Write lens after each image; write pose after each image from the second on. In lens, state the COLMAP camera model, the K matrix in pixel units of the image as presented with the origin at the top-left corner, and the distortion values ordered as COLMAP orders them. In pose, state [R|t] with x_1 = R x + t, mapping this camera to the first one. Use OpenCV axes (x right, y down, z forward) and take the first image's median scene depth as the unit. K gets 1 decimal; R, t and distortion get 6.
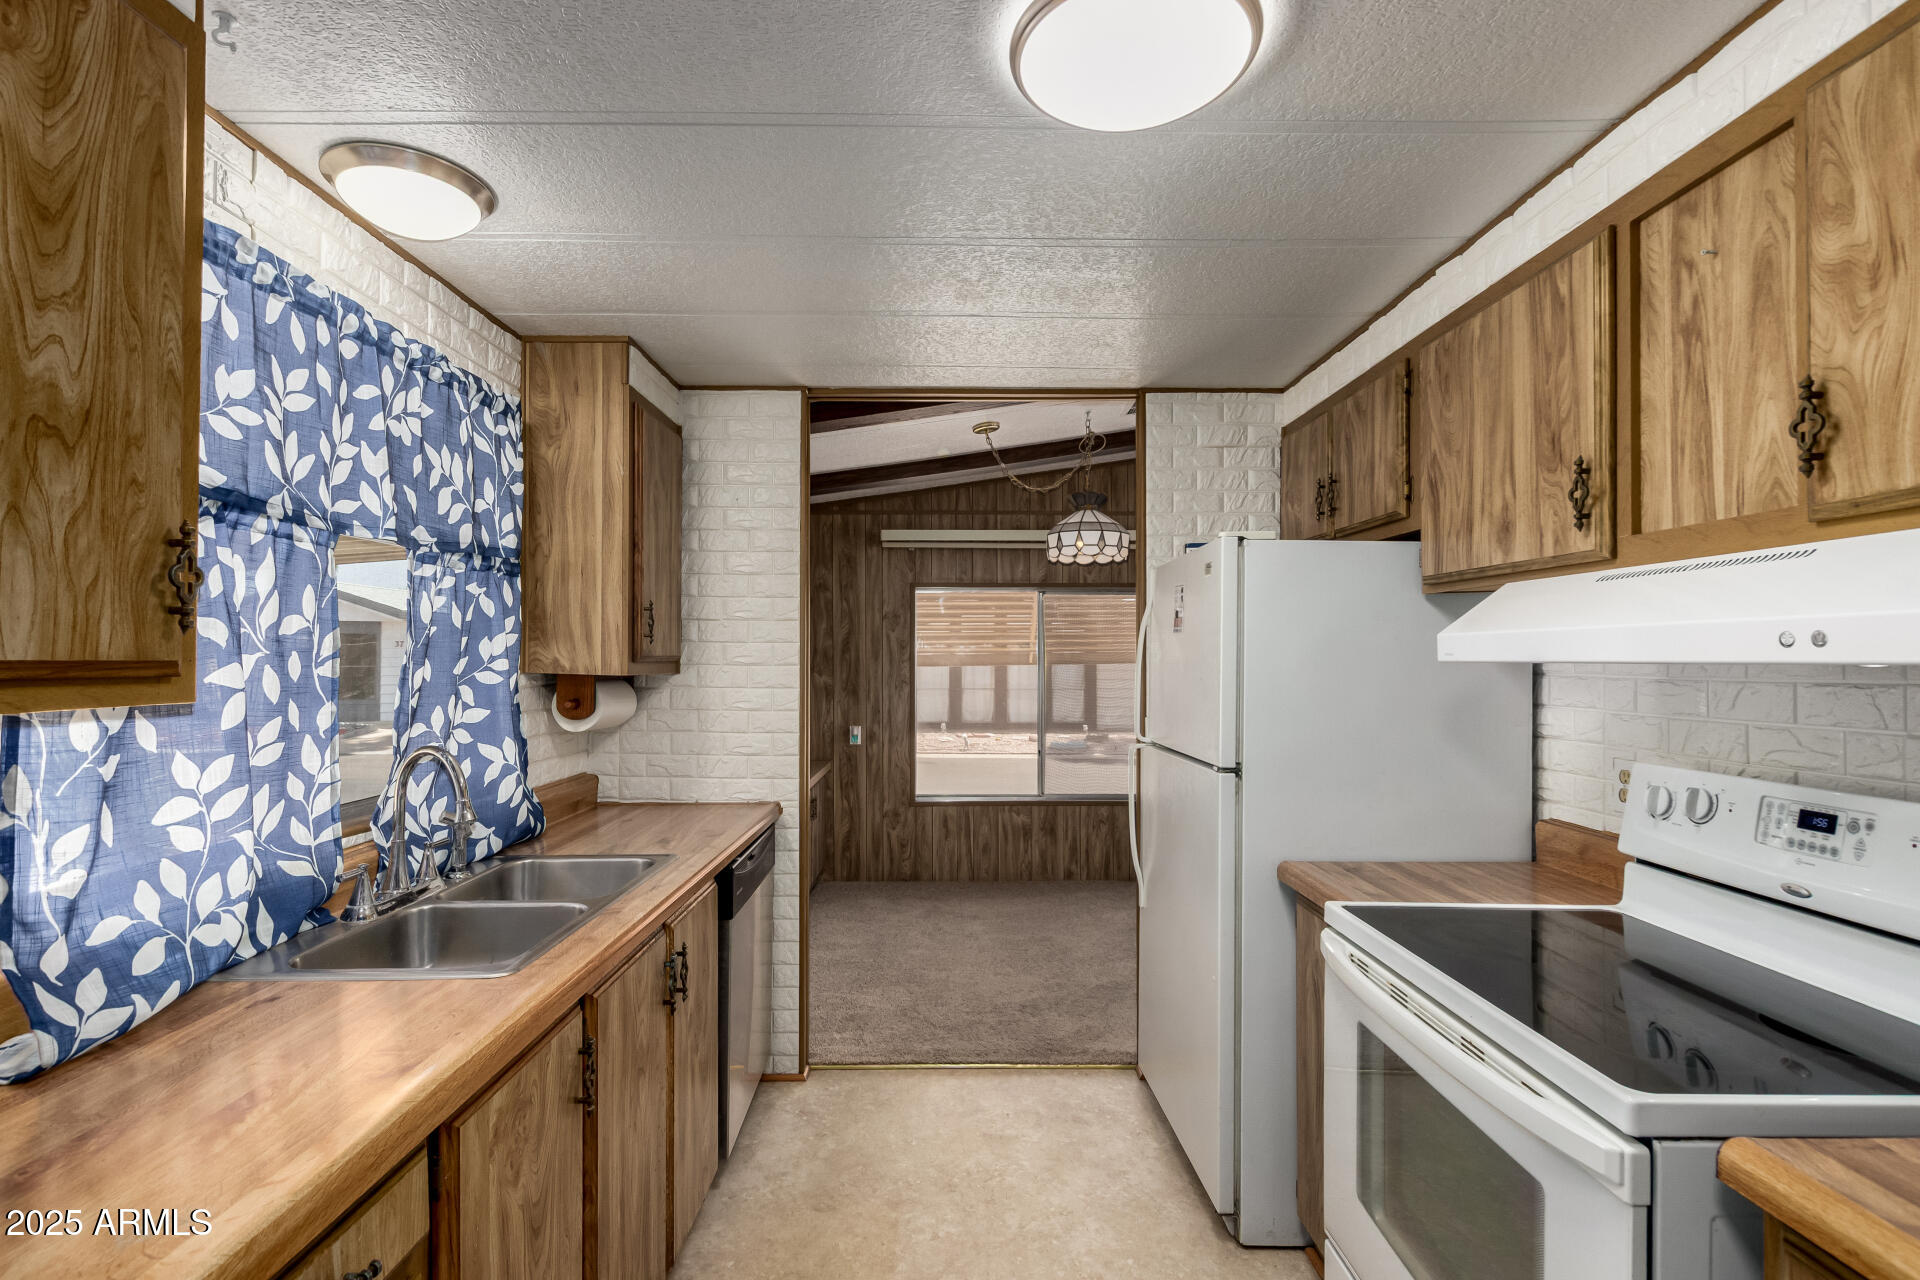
lens RADIAL K [[876.8, 0, 955.3], [0, 876.8, 655.9], [0, 0, 1]] dist [0.001636, -0.000528]
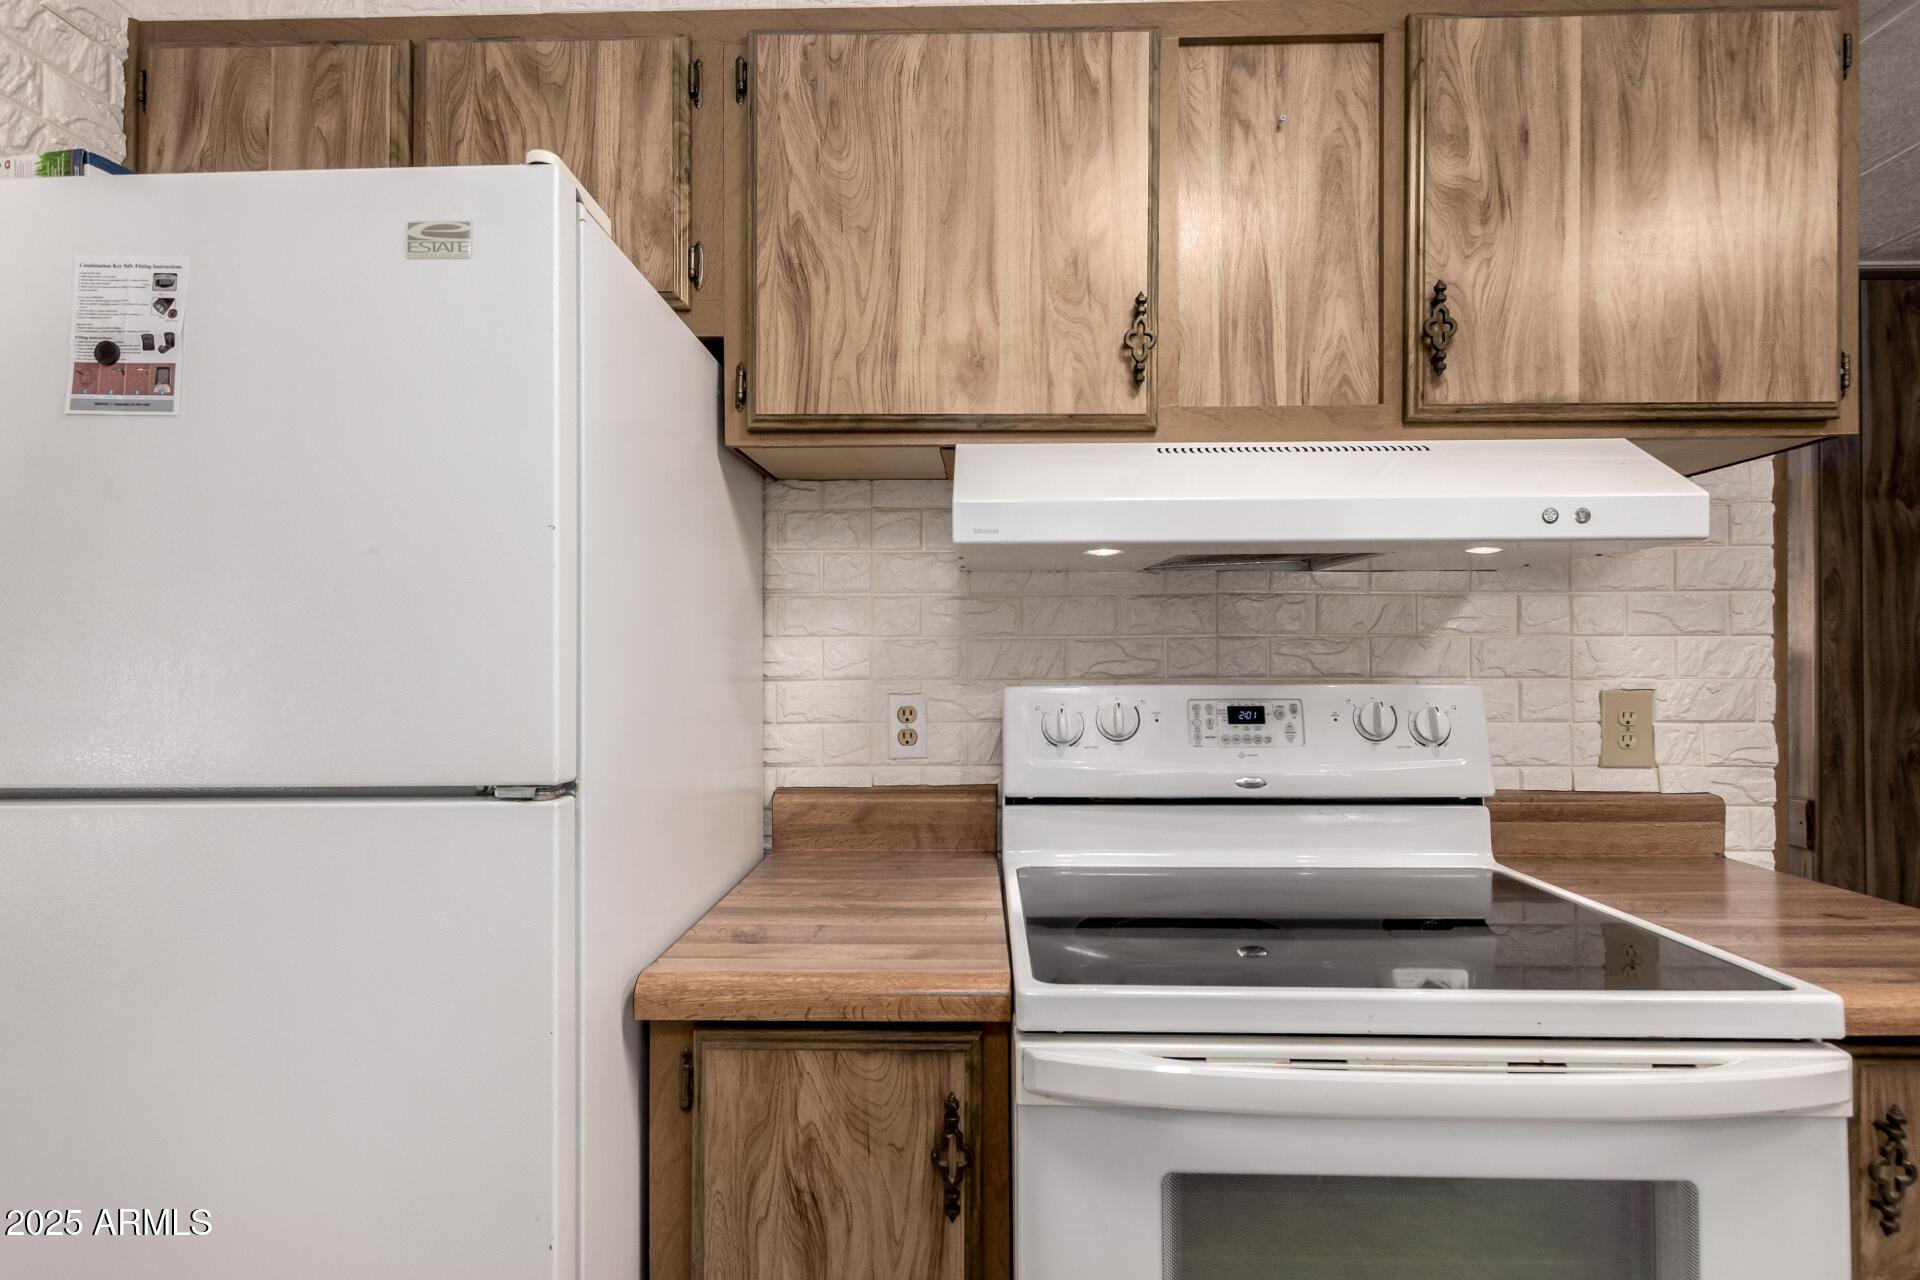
lens RADIAL K [[876.8, 0, 955.3], [0, 876.8, 655.9], [0, 0, 1]] dist [0.001636, -0.000528]
pose [[0.034188, 0.001944, 0.999414, -0.103945], [-0.000117, 0.999998, -0.001941, 0.125398], [-0.999415, -0.000051, 0.034188, 1.391506]]
